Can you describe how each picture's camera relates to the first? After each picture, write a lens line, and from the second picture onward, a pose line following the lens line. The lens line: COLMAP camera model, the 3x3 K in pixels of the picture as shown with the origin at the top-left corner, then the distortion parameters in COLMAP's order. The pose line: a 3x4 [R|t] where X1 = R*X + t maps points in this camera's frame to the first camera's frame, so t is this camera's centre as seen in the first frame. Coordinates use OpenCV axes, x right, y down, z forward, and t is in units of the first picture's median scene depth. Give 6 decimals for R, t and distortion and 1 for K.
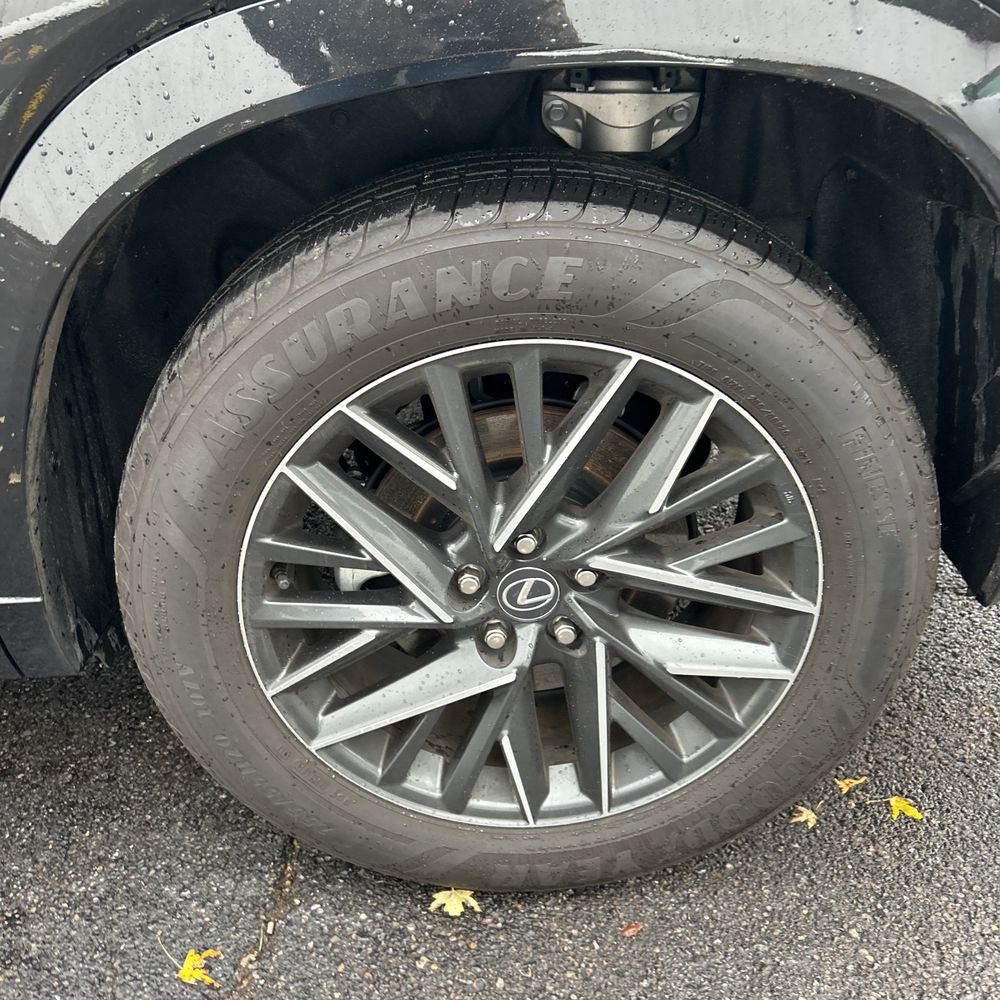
lens RADIAL K [[1035.5, 0, 495.9], [0, 1035.5, 491.0], [0, 0, 1]] dist [0.027183, 0.000000]
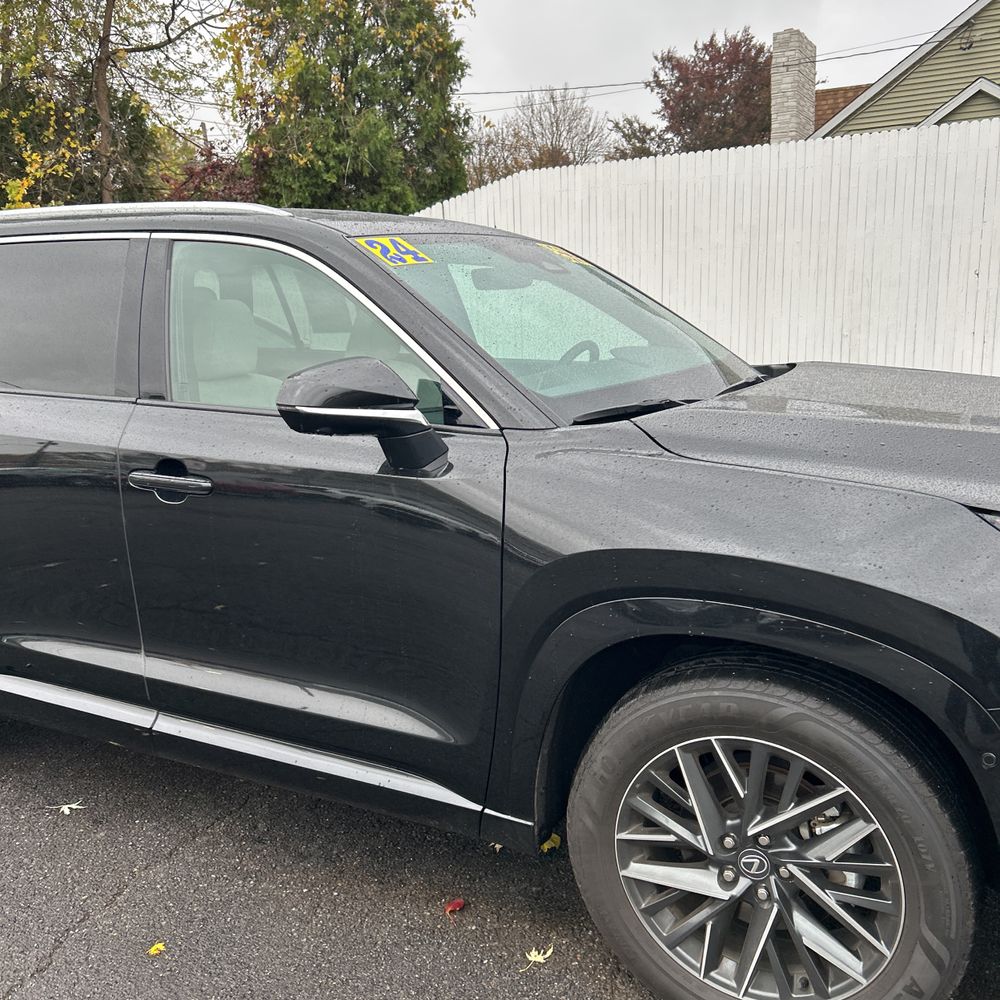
lens RADIAL K [[1035.5, 0, 469.7], [0, 1035.5, 484.3], [0, 0, 1]] dist [0.027183, 0.000000]
pose [[0.820590, 0.415385, -0.392539, 0.066232], [-0.487280, 0.867416, -0.100742, -0.066272], [0.298648, 0.273944, 0.914201, -1.203919]]
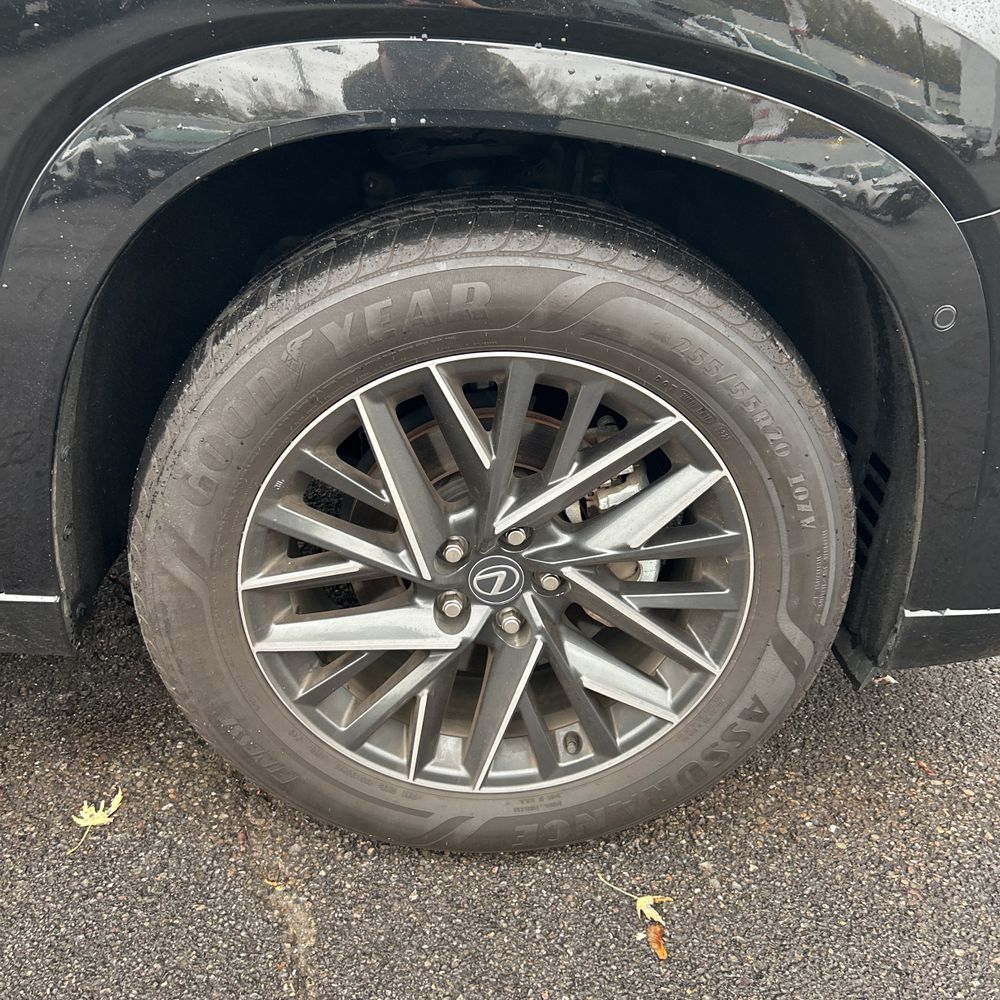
lens RADIAL K [[1035.5, 0, 496.6], [0, 1035.5, 500.6], [0, 0, 1]] dist [0.027183, 0.000000]
pose [[0.916711, 0.346472, 0.198995, -0.222849], [-0.338940, 0.938059, -0.071868, 0.099710], [-0.211569, -0.001565, 0.977362, -0.103687]]
